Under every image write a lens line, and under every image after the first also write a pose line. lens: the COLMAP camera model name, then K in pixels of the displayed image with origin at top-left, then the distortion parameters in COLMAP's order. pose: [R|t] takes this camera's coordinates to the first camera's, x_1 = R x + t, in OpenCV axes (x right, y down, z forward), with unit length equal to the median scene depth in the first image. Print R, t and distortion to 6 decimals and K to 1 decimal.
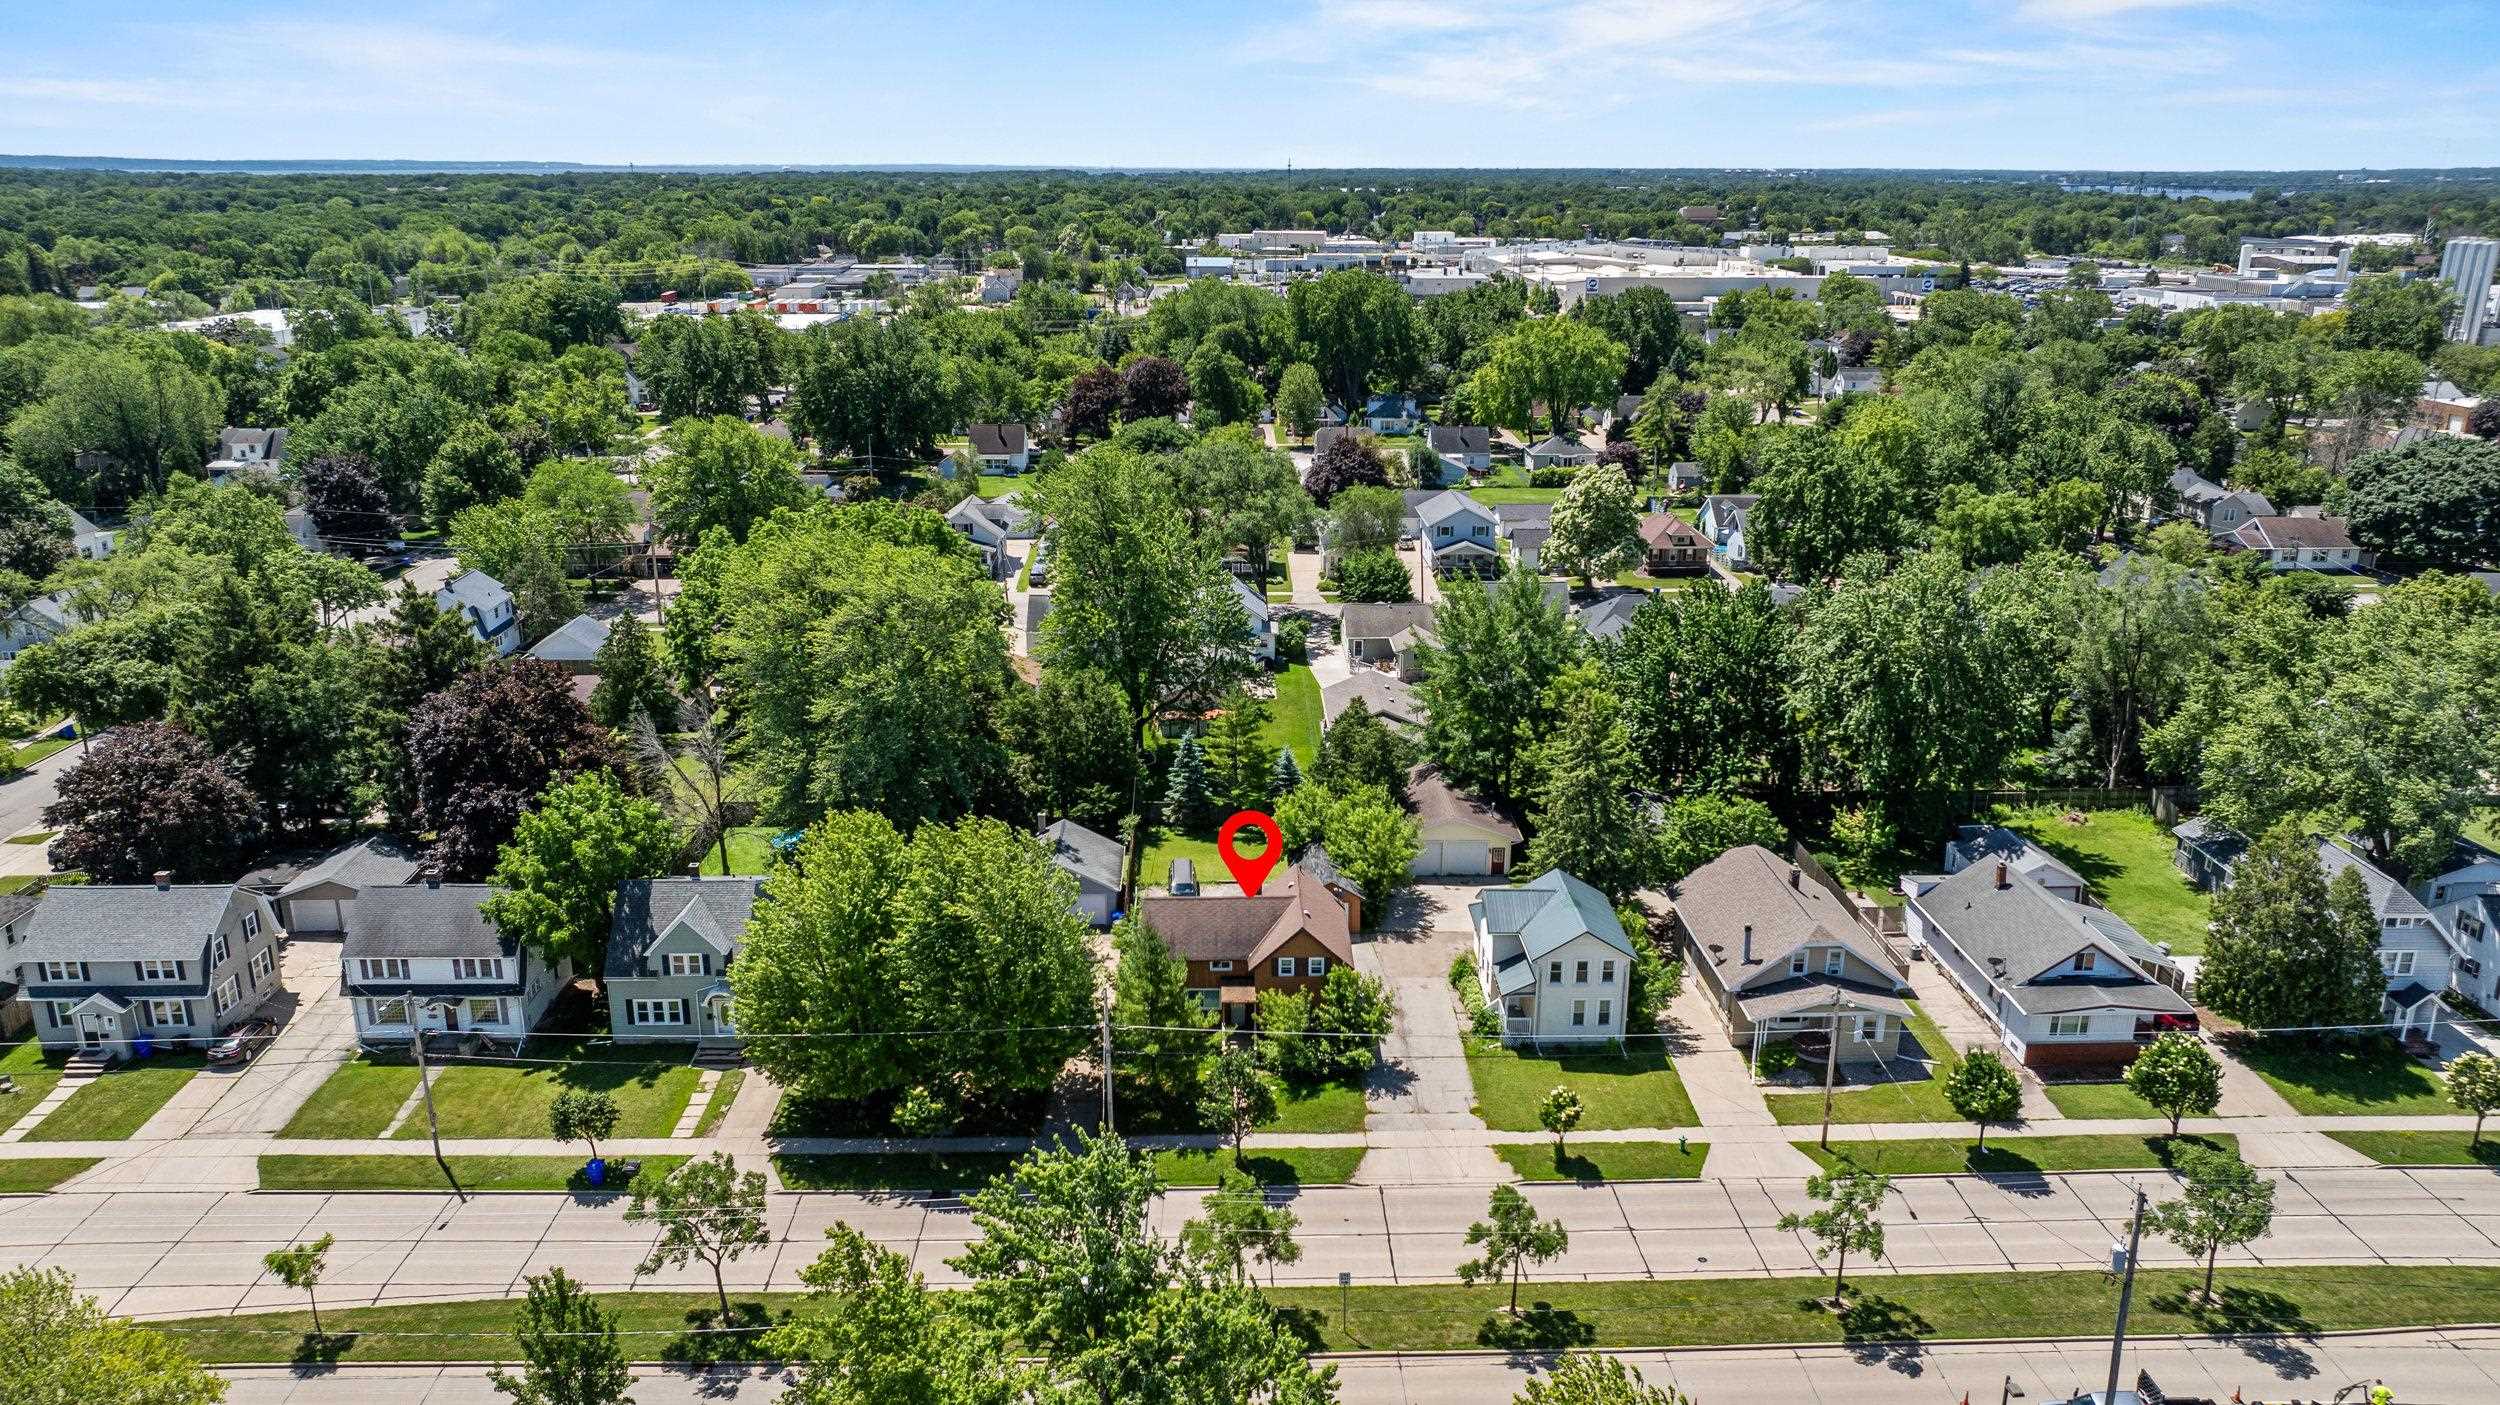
lens RADIAL K [[1788.8, 0, 1250.0], [0, 1788.8, 702.5], [0, 0, 1]] dist [-0.045545, 0.037350]
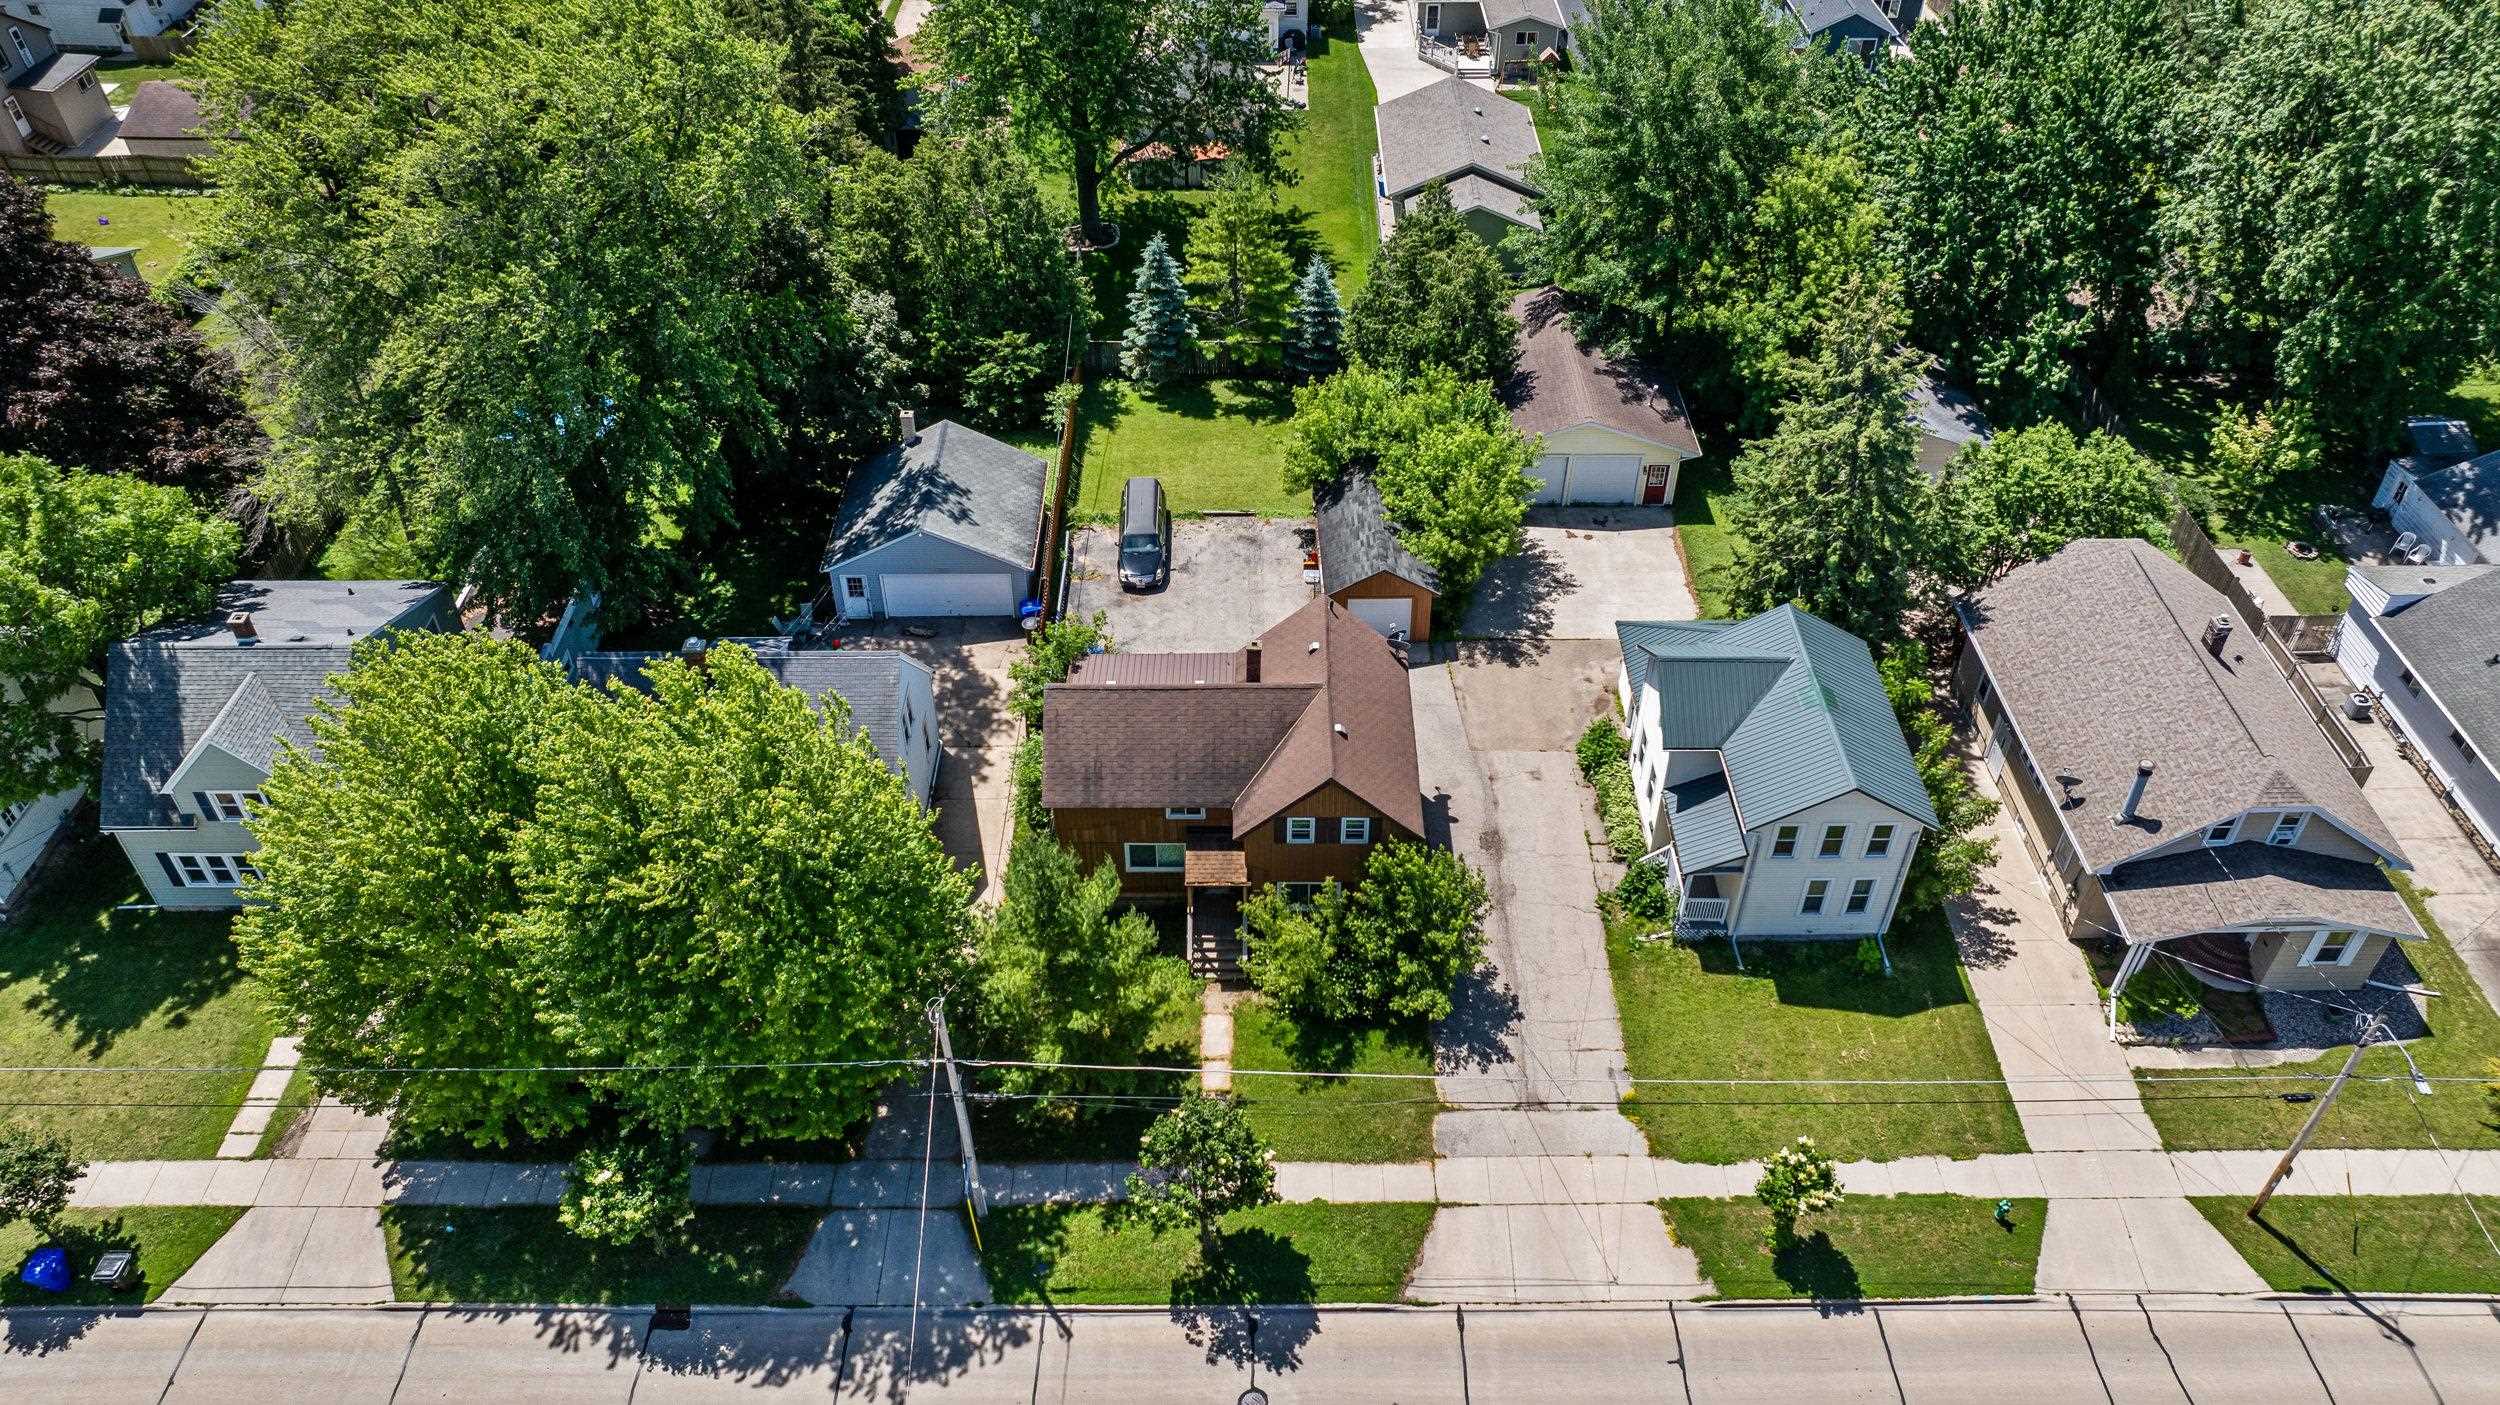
lens RADIAL K [[1788.8, 0, 1250.0], [0, 1788.8, 702.5], [0, 0, 1]] dist [-0.045545, 0.037350]
pose [[0.999719, 0.012886, -0.019888, 0.014748], [-0.003869, 0.916728, 0.399493, -0.107290], [0.023379, -0.399304, 0.916520, 0.496006]]
